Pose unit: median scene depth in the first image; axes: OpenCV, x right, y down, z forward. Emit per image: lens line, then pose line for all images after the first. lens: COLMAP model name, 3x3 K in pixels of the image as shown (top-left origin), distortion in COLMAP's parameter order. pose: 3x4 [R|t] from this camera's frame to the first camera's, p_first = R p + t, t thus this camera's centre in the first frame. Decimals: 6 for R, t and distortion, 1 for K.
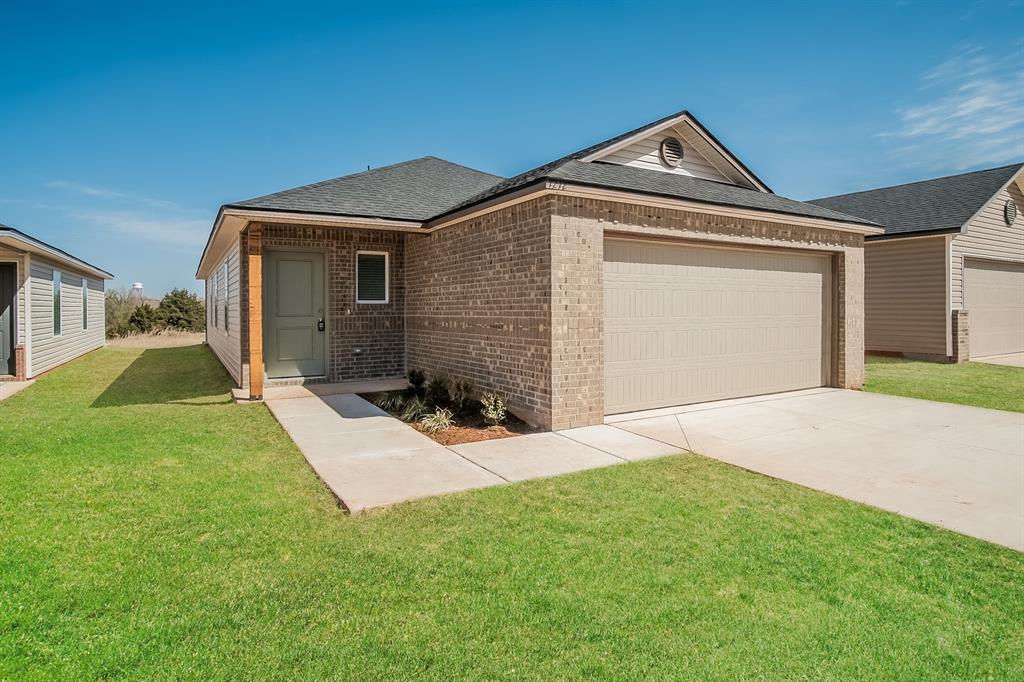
lens RADIAL K [[549.7, 0, 513.5], [0, 549.7, 311.7], [0, 0, 1]] dist [-0.034436, -0.000084]
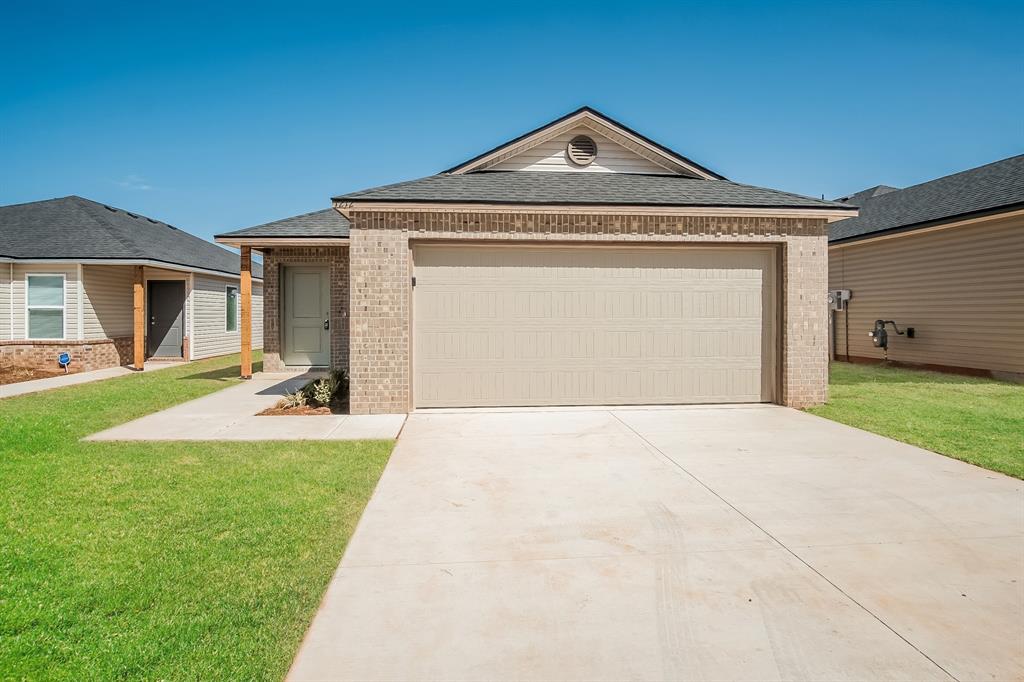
lens RADIAL K [[549.7, 0, 513.5], [0, 549.7, 311.7], [0, 0, 1]] dist [-0.034436, -0.000084]
pose [[0.902636, -0.000990, -0.430404, 0.629124], [-0.003910, 0.999937, -0.010500, 0.007154], [0.430387, 0.011160, 0.902575, 0.069844]]
